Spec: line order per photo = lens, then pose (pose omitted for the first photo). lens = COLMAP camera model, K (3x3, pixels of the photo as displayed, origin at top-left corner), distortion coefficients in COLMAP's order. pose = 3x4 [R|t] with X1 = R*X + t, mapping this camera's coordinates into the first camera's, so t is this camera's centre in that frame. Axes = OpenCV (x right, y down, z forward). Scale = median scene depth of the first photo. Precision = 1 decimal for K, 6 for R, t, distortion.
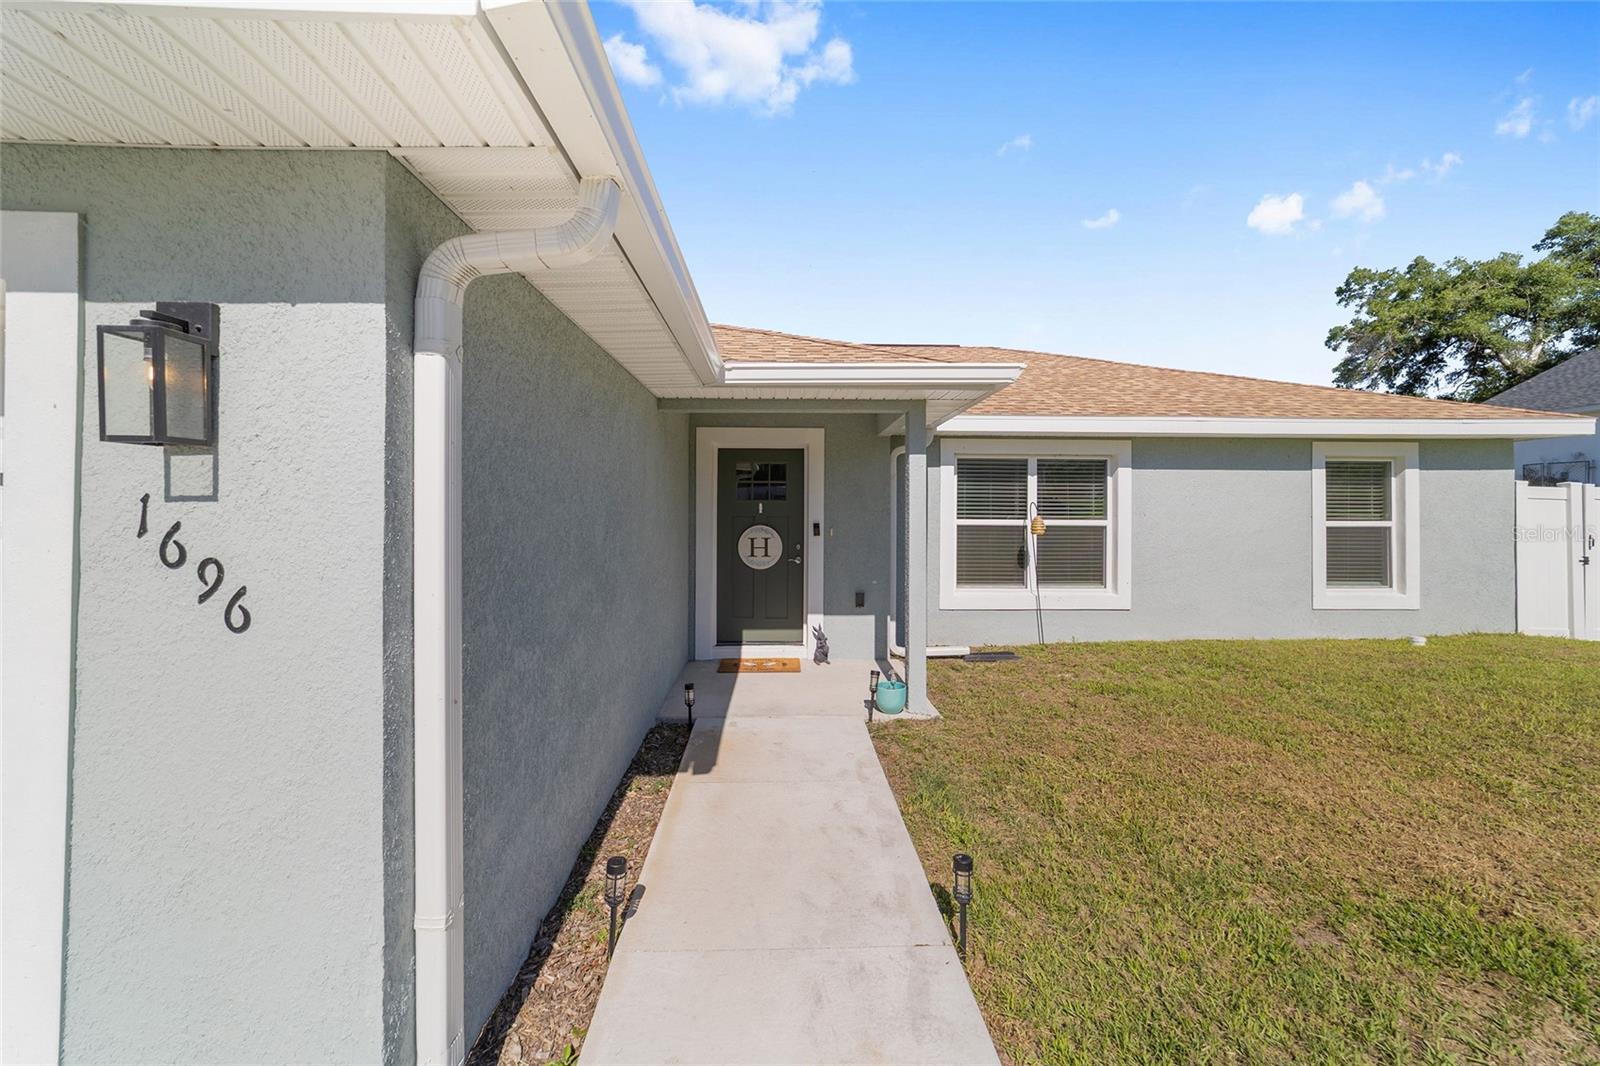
lens RADIAL K [[621.5, 0, 819.7], [0, 621.5, 529.0], [0, 0, 1]] dist [-0.000711, 0.000215]
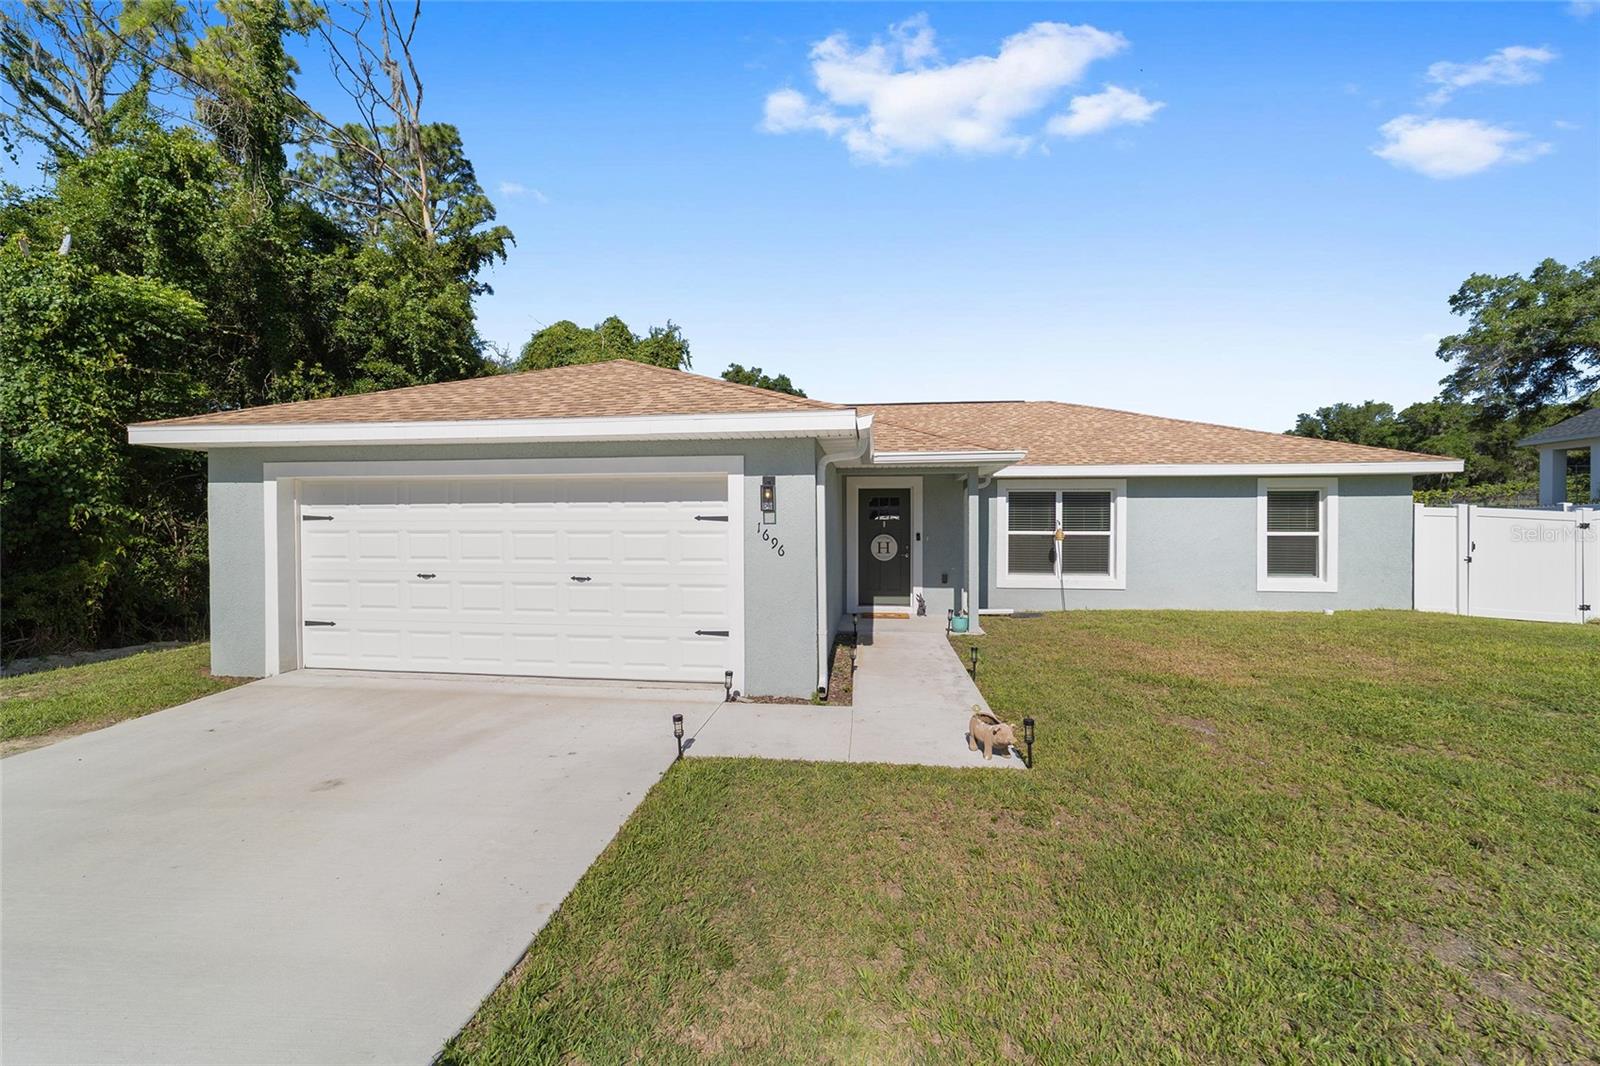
lens RADIAL K [[621.5, 0, 819.7], [0, 621.5, 529.0], [0, 0, 1]] dist [-0.000711, 0.000215]
pose [[0.988351, -0.001571, -0.152182, -0.011591], [-0.001951, 0.999734, -0.022987, 0.016651], [0.152177, 0.023016, 0.988085, -0.622455]]
